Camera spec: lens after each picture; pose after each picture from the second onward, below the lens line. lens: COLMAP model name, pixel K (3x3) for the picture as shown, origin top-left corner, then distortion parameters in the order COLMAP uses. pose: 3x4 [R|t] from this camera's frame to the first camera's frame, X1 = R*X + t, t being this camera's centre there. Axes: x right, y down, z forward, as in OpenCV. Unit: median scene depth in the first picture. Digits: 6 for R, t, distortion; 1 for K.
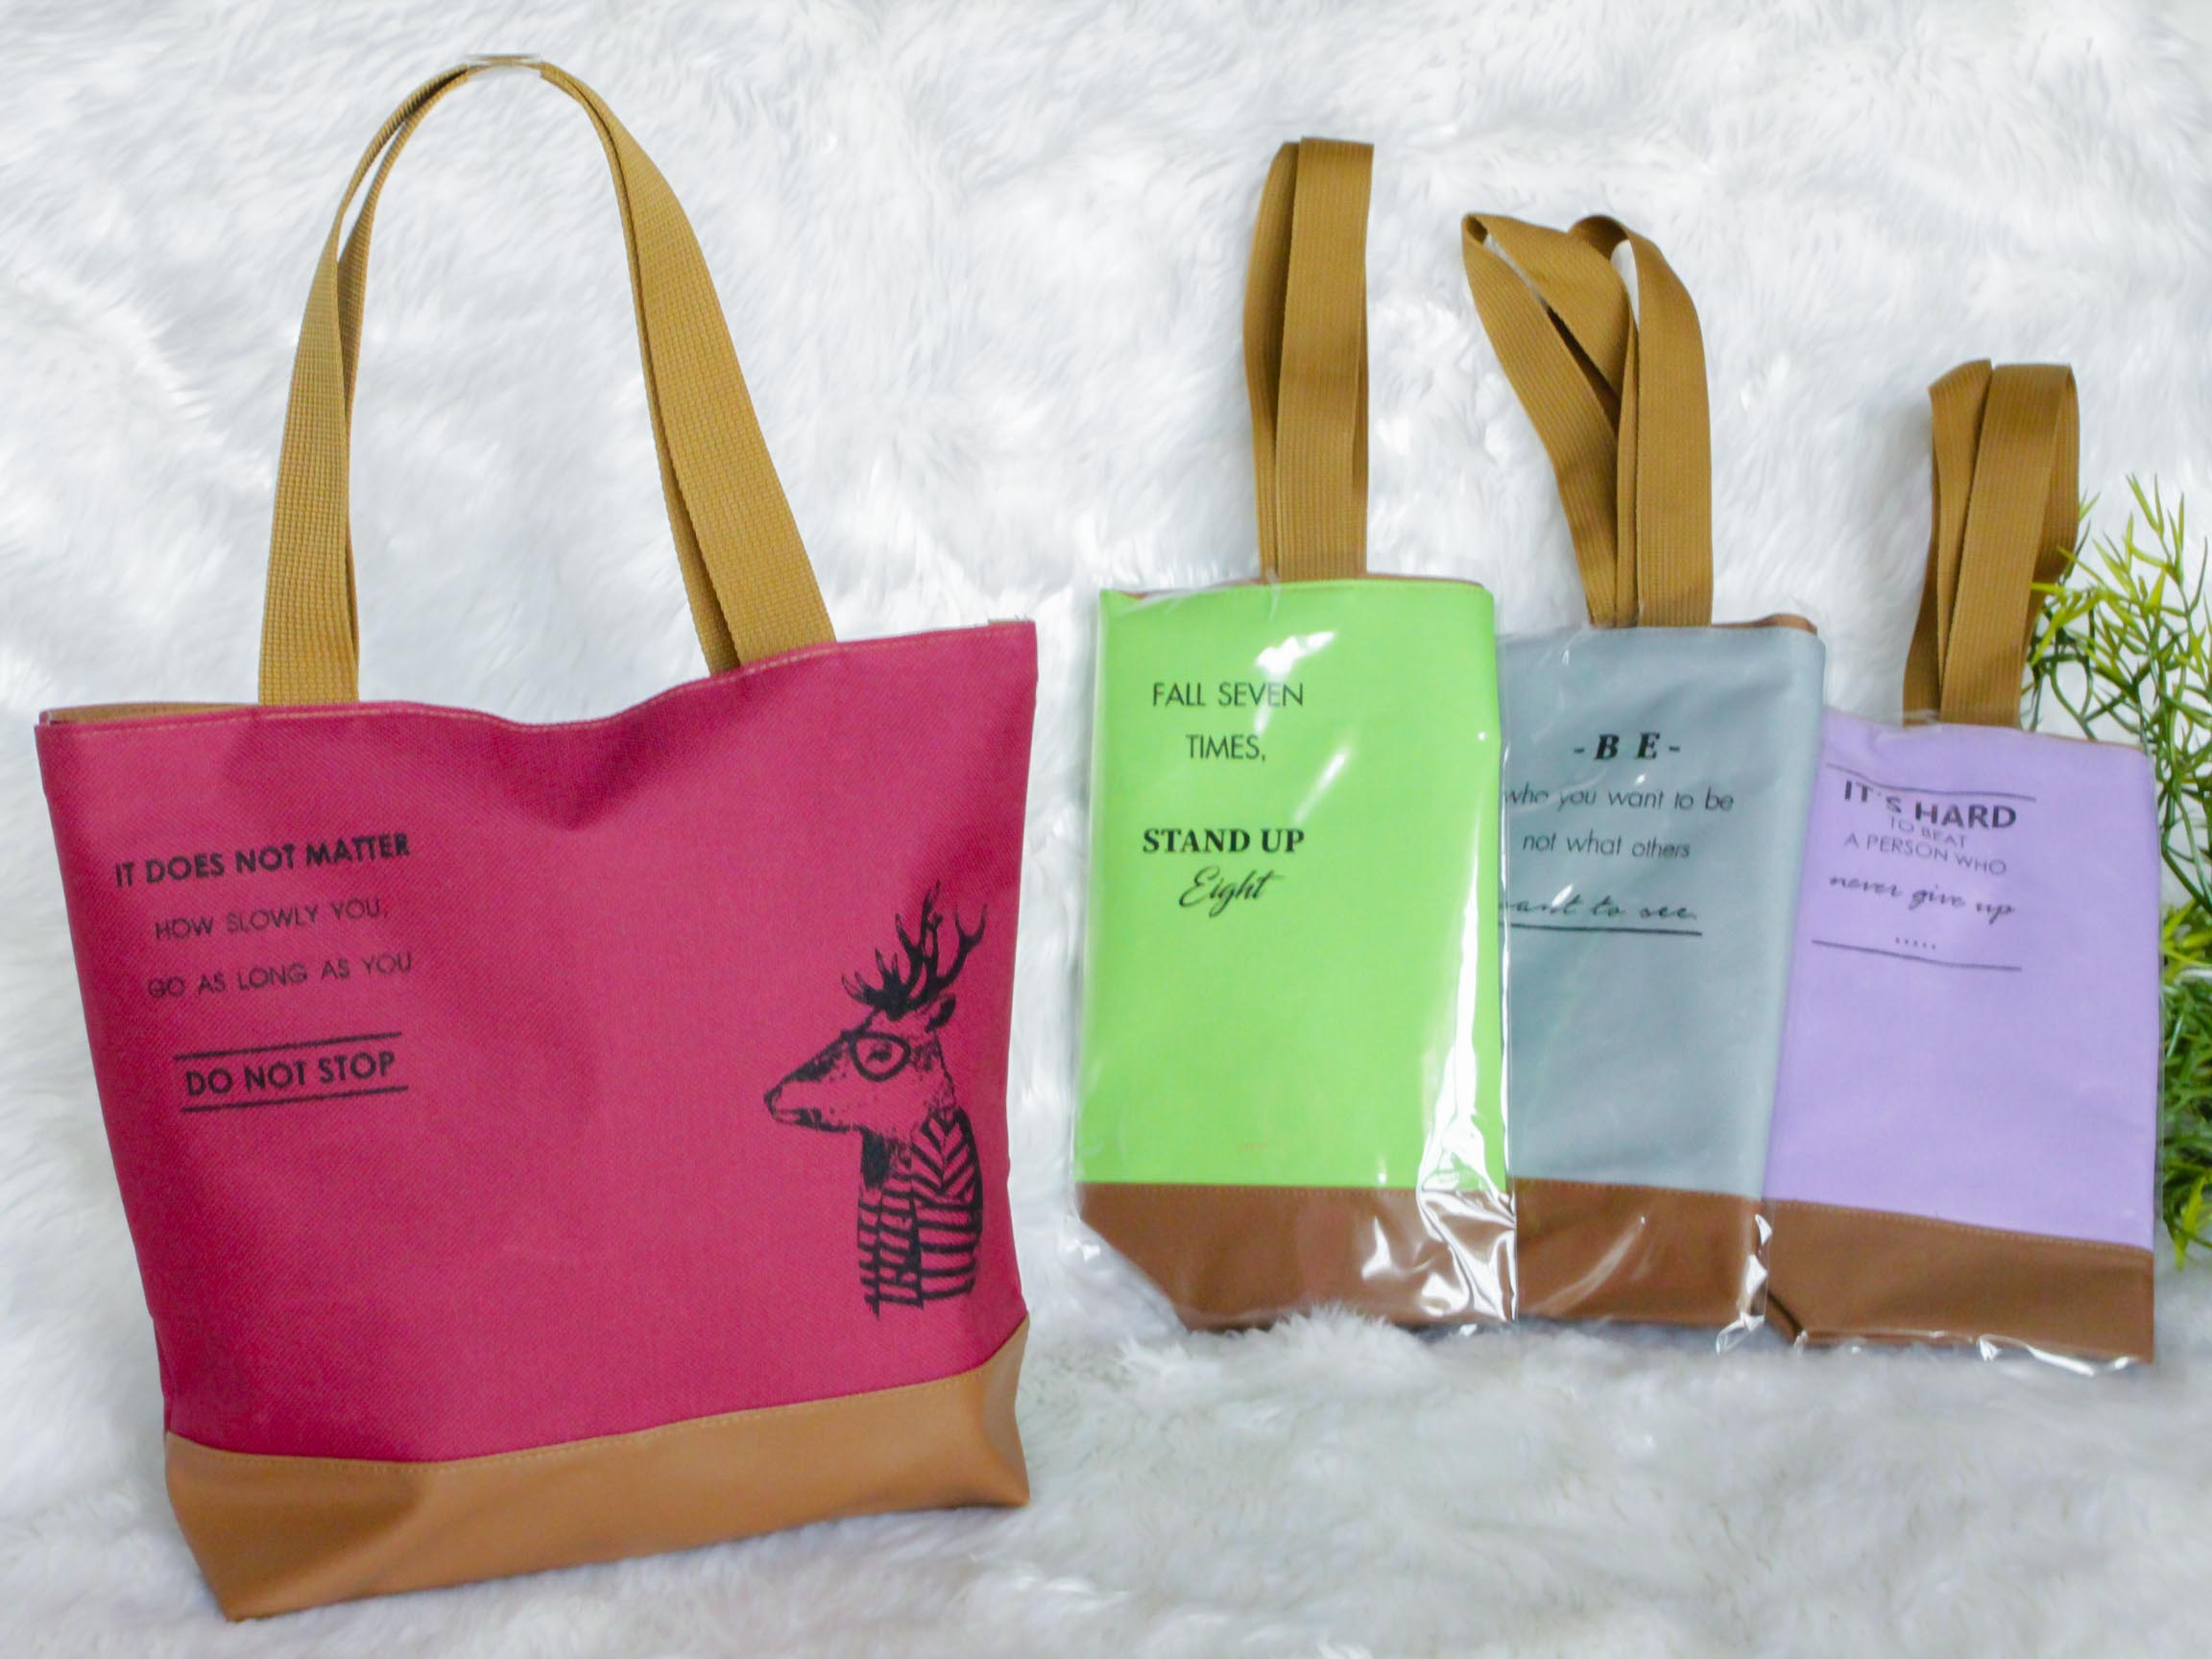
lens RADIAL K [[2045.0, 0, 1106.0], [0, 2045.0, 829.5], [0, 0, 1]] dist [0.004211, -0.013232]
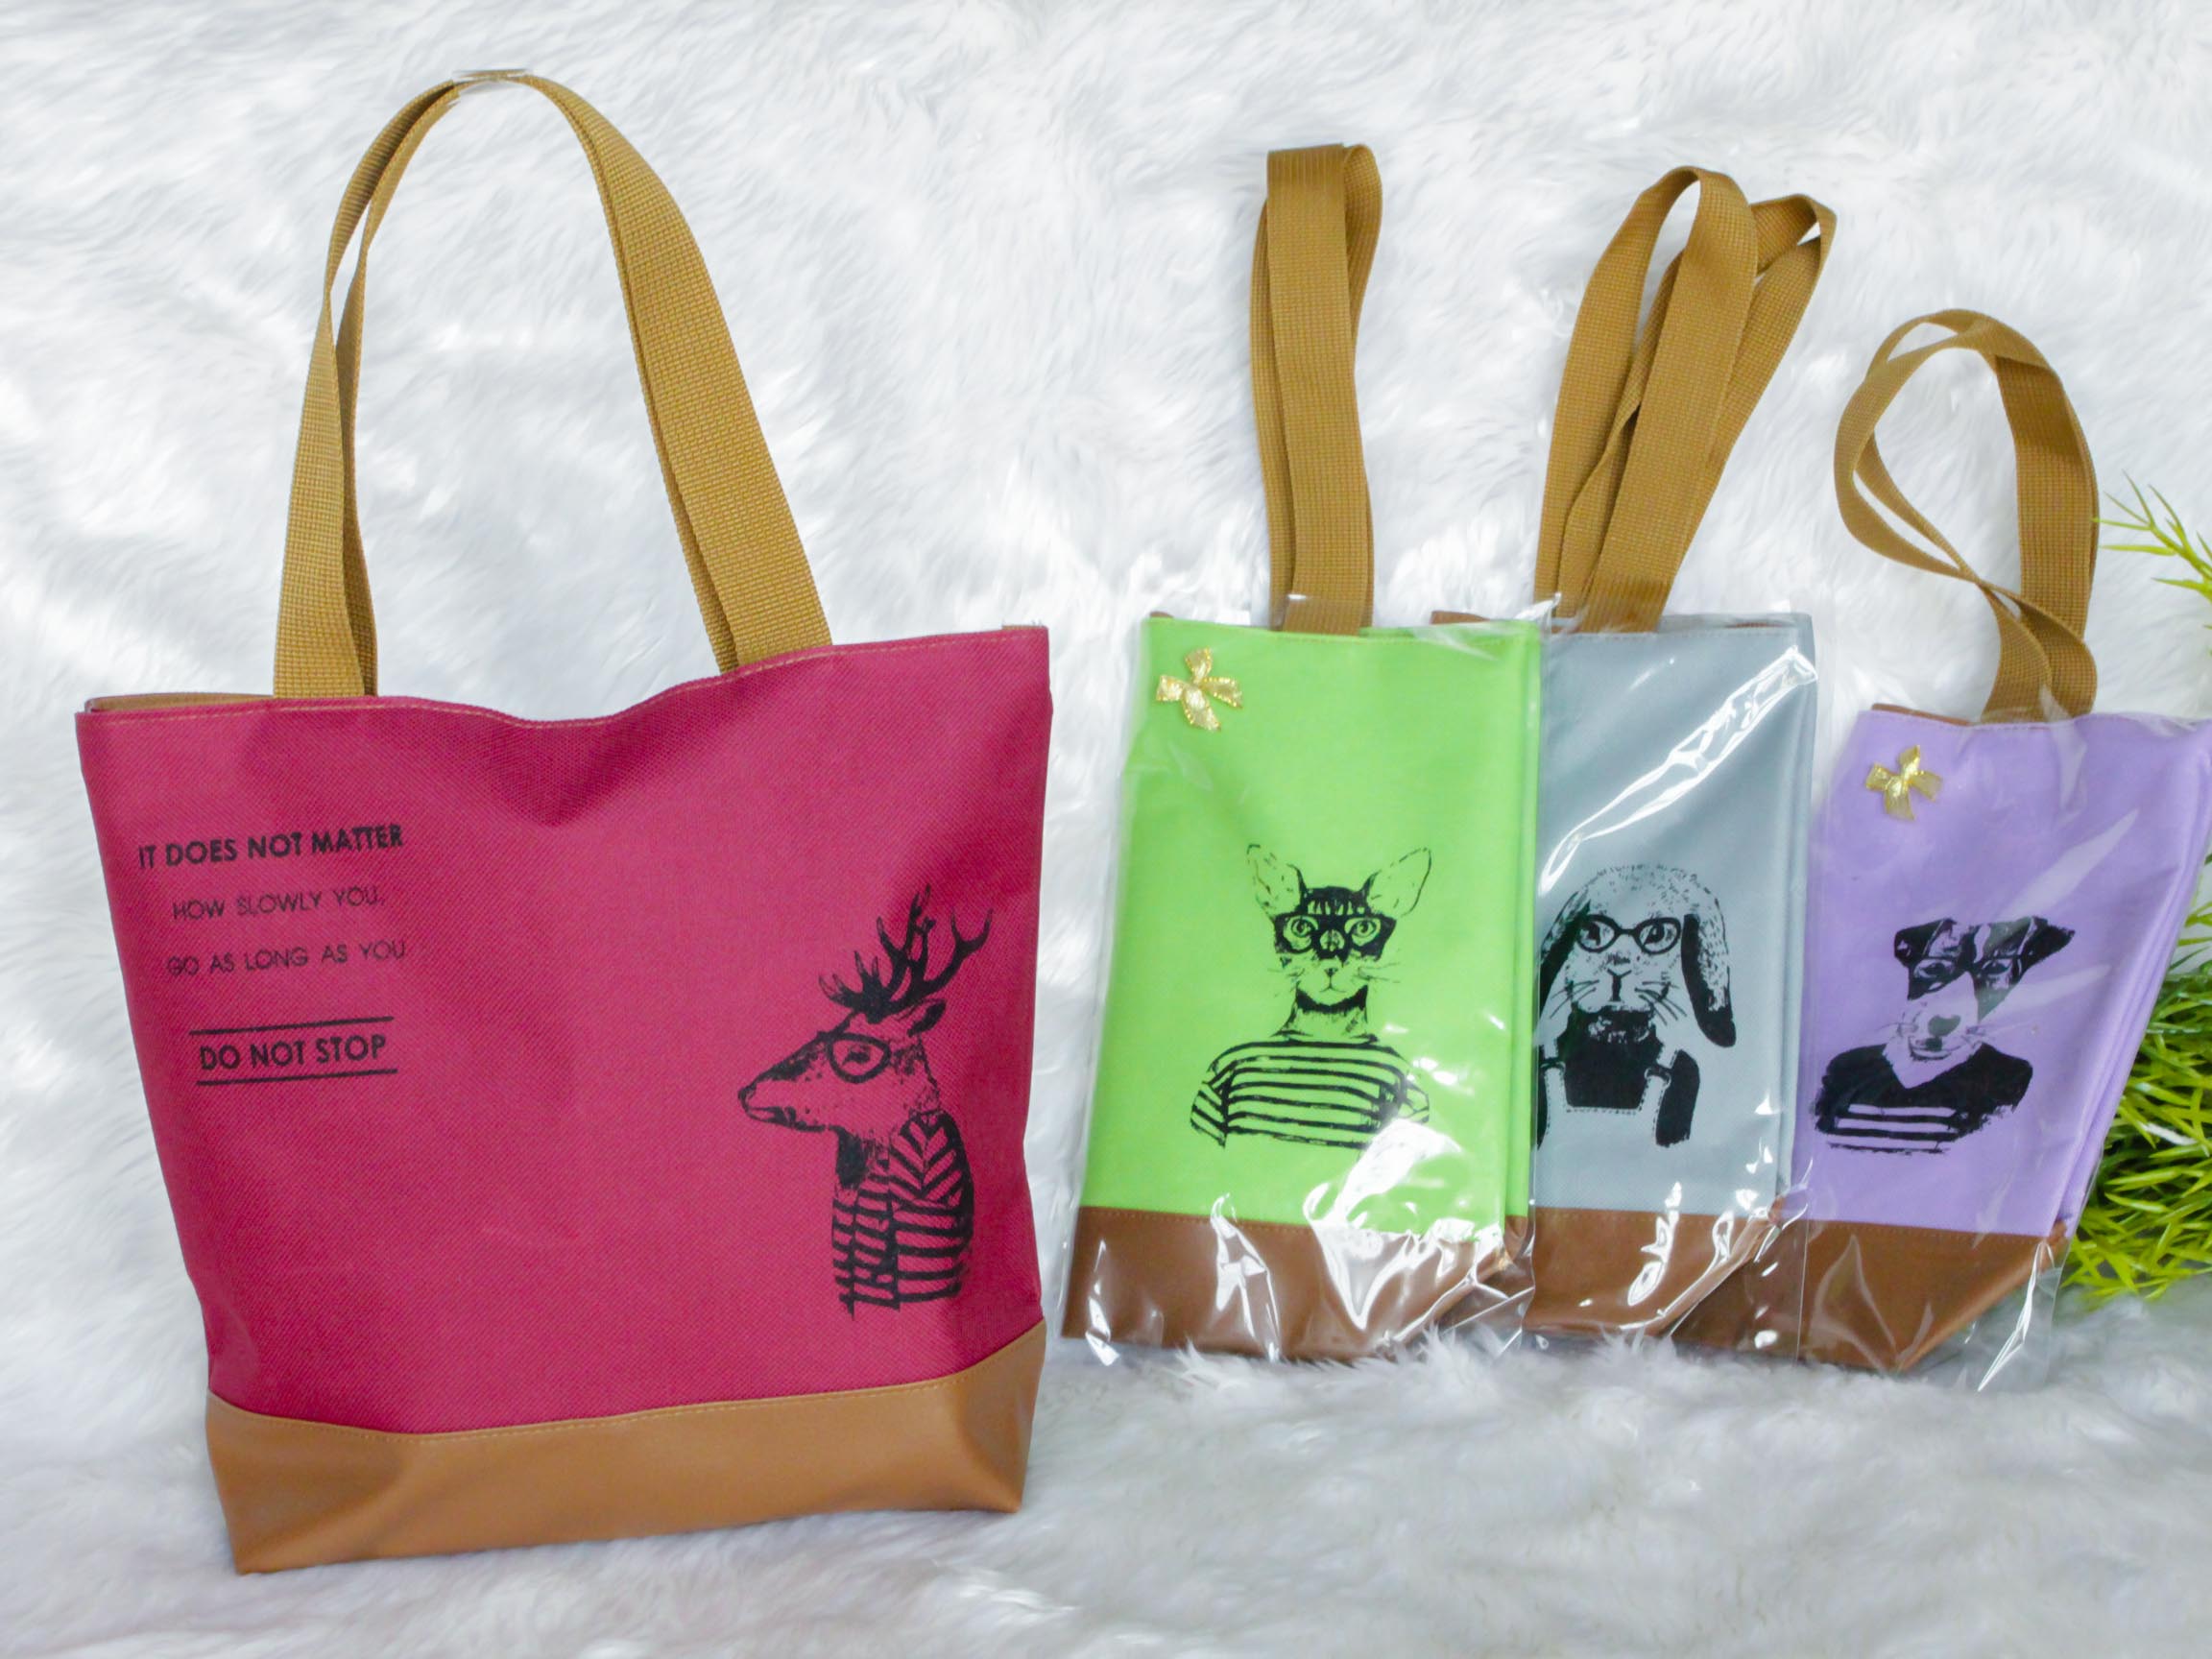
lens RADIAL K [[2046.6, 0, 1106.0], [0, 2046.6, 829.5], [0, 0, 1]] dist [0.003019, -0.020125]
pose [[0.992521, 0.026220, -0.119228, 0.118925], [-0.026148, 0.999656, 0.002170, -0.006427], [0.119243, 0.000964, 0.992865, 0.013125]]
